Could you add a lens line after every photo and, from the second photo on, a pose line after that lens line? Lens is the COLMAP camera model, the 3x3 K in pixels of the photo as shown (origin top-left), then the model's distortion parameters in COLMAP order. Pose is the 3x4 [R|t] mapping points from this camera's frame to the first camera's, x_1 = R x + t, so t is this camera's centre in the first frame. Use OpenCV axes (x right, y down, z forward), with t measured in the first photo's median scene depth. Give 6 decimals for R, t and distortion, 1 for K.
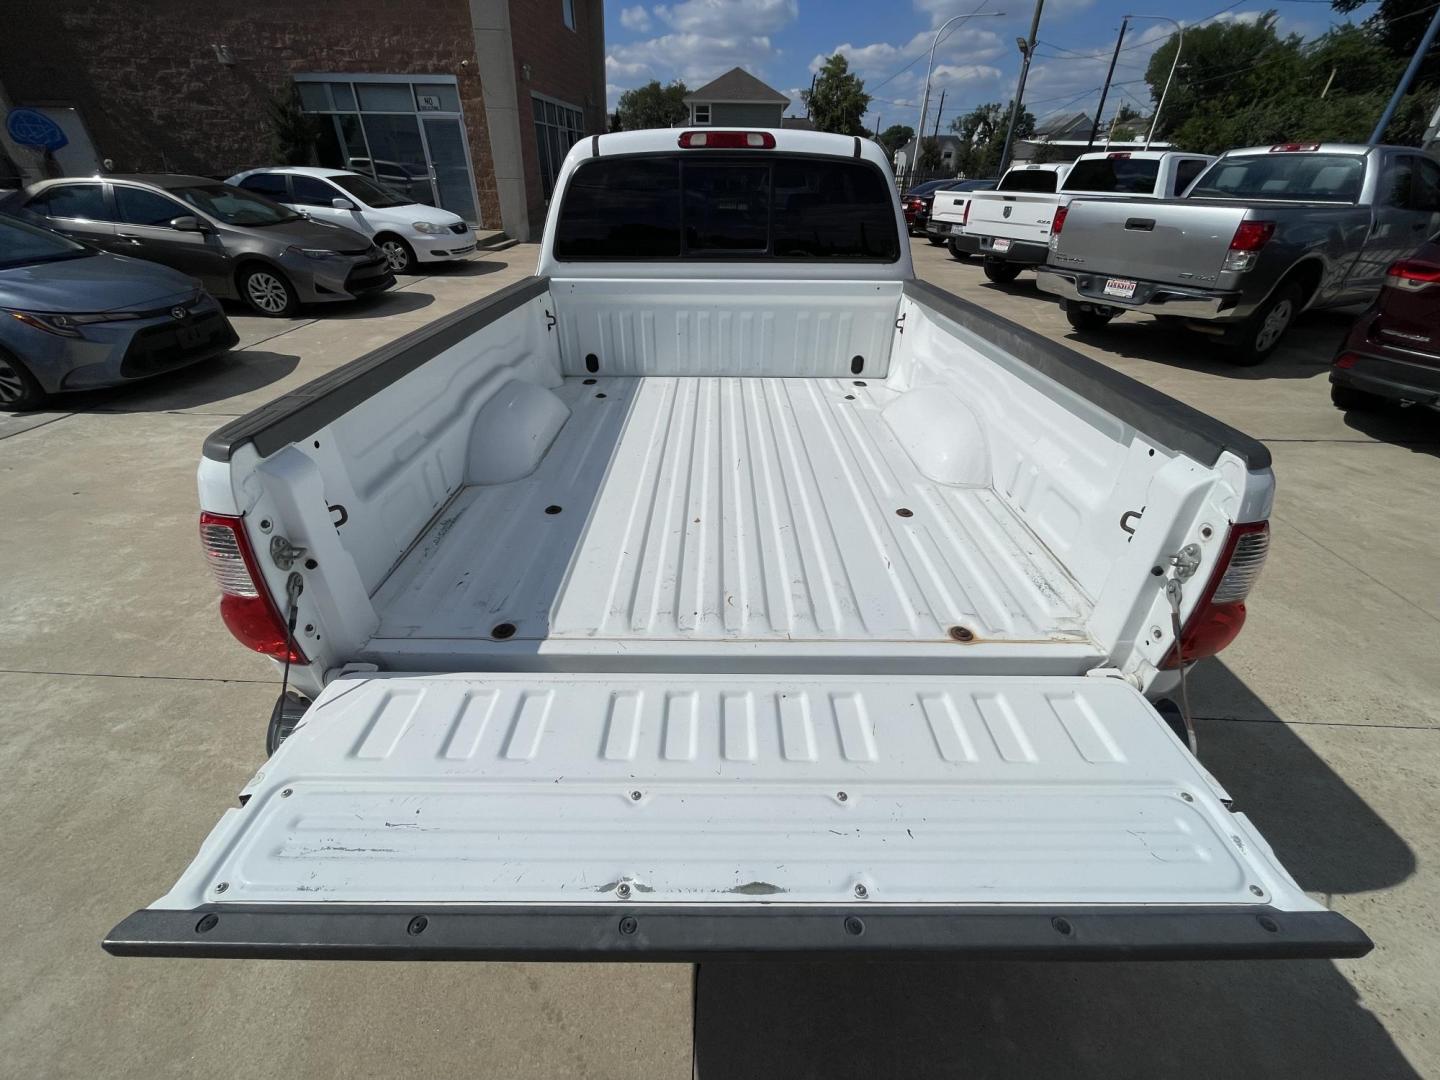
lens RADIAL K [[583.9, 0, 718.1], [0, 583.9, 536.9], [0, 0, 1]] dist [-0.001809, -0.000440]
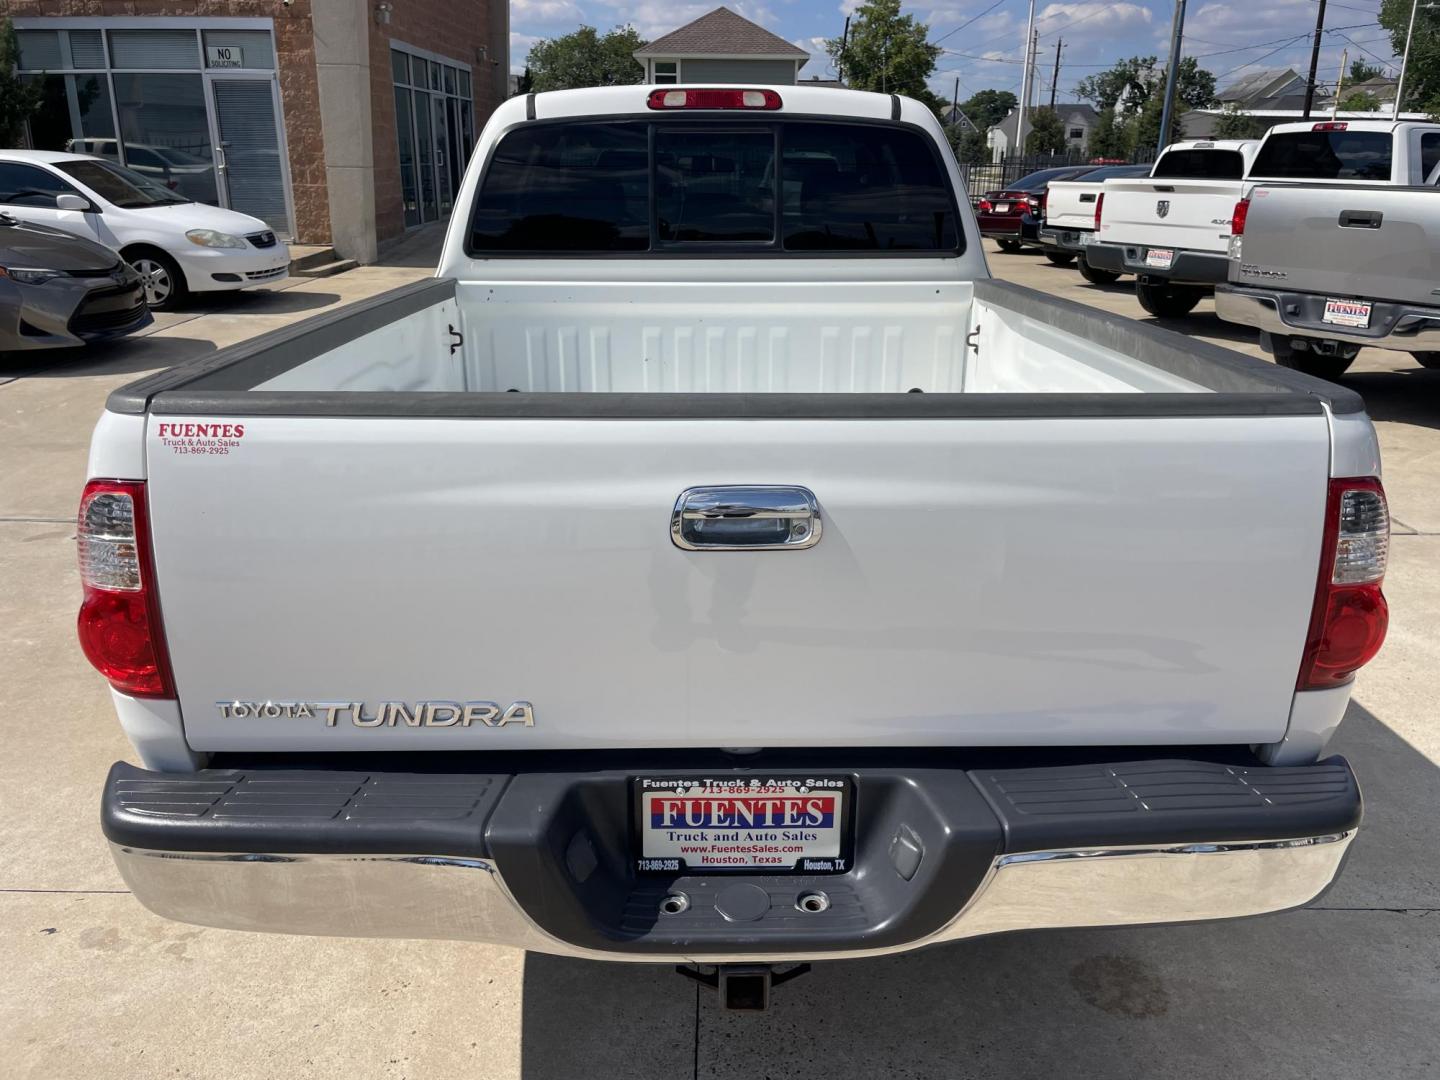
lens RADIAL K [[1100.0, 0, 720.1], [0, 1100.0, 528.4], [0, 0, 1]] dist [0.089929, -0.124339]
pose [[0.999692, -0.011192, 0.022160, -0.003026], [0.016152, 0.971072, -0.238241, 0.033604], [-0.018853, 0.238525, 0.970953, -0.043066]]
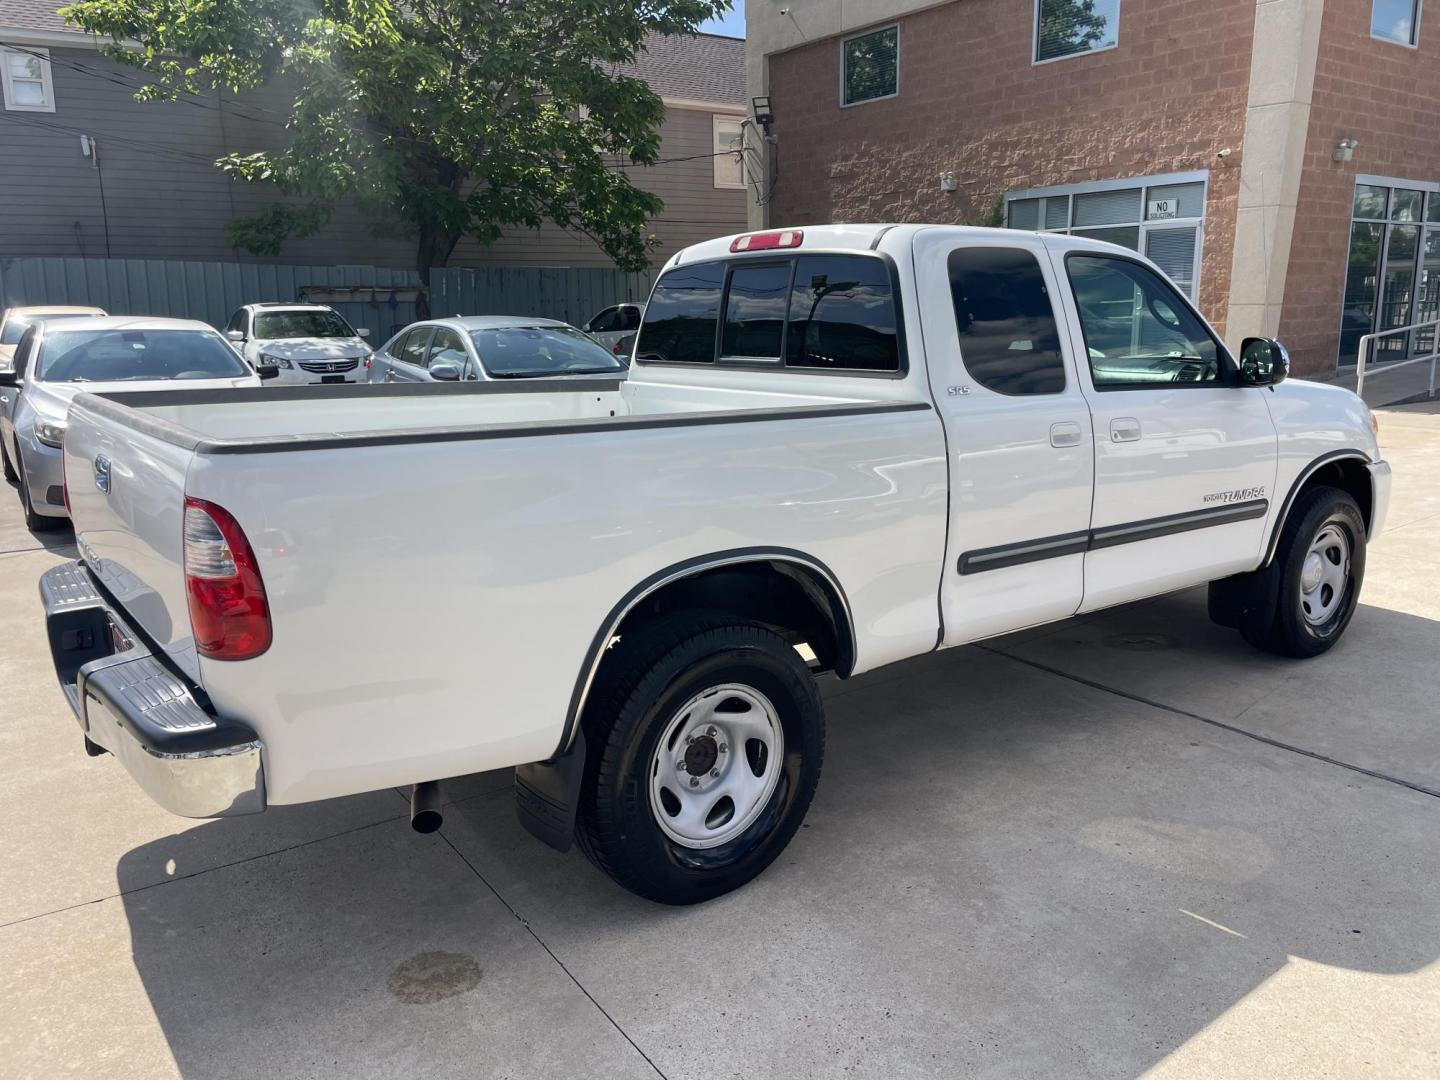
lens RADIAL K [[1121.1, 0, 723.6], [0, 1121.1, 501.6], [0, 0, 1]] dist [0.080708, -0.128996]
pose [[0.602492, 0.118368, -0.789299, 0.282093], [-0.408447, 0.895357, -0.177505, -0.004623], [0.685693, 0.429332, 0.587792, 0.031762]]
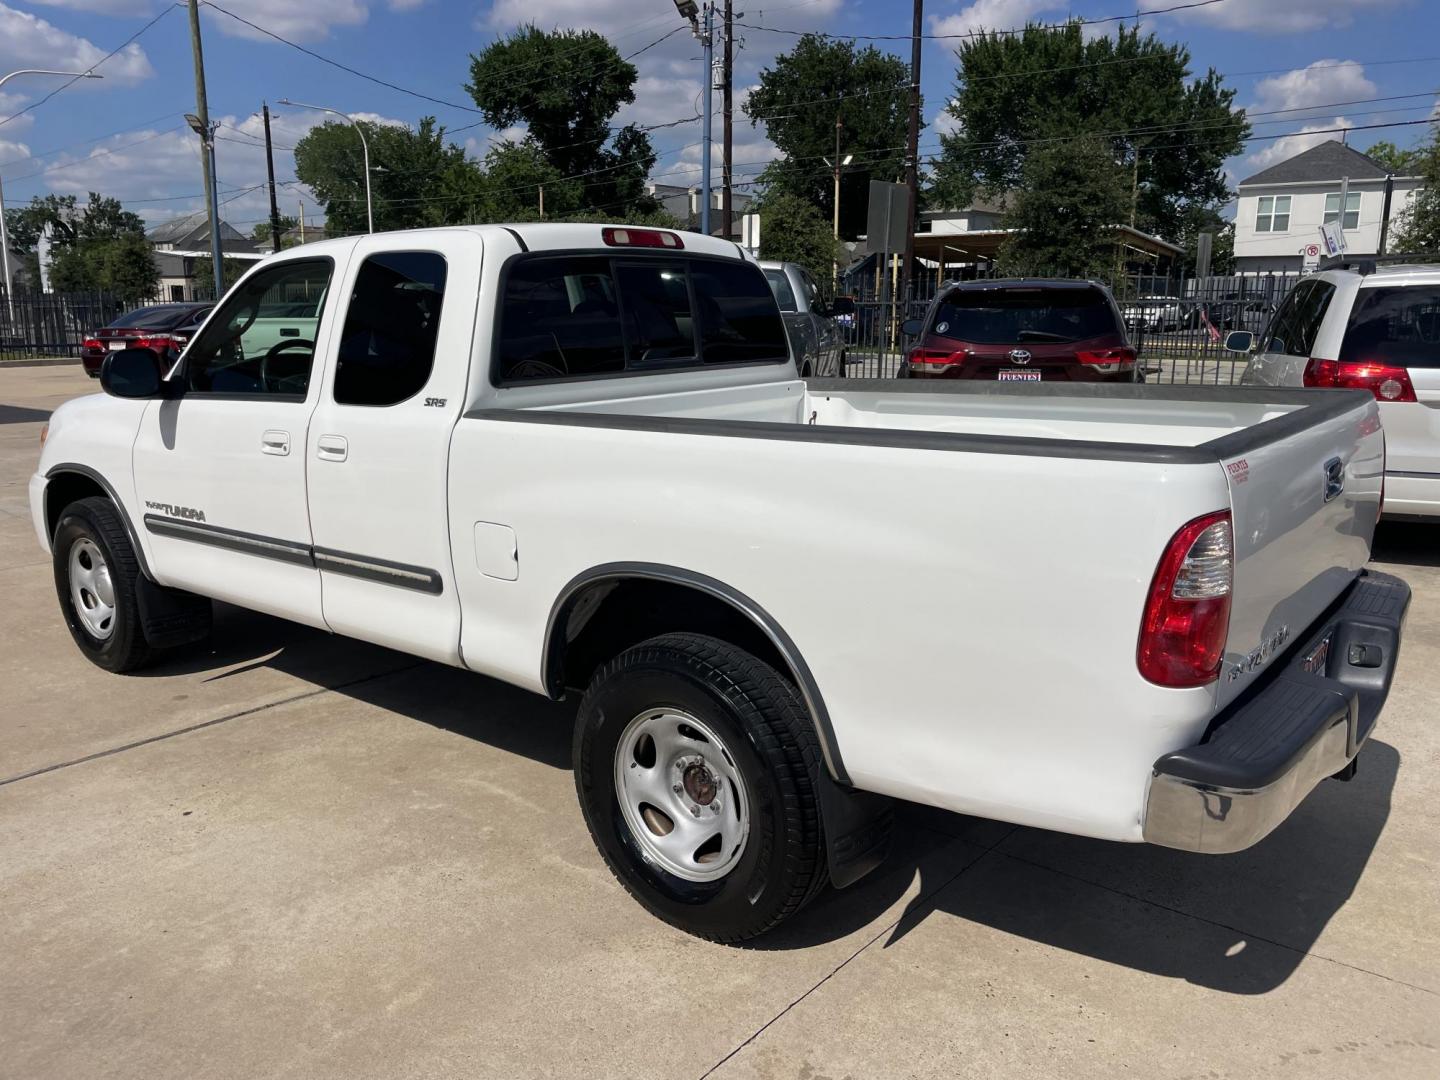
lens RADIAL K [[1100.0, 0, 720.1], [0, 1100.0, 528.4], [0, 0, 1]] dist [0.089929, -0.124339]
pose [[0.618301, -0.169172, 0.767518, -0.249453], [0.425312, 0.893235, -0.145744, -0.010135], [-0.660918, 0.416548, 0.624239, 0.028000]]
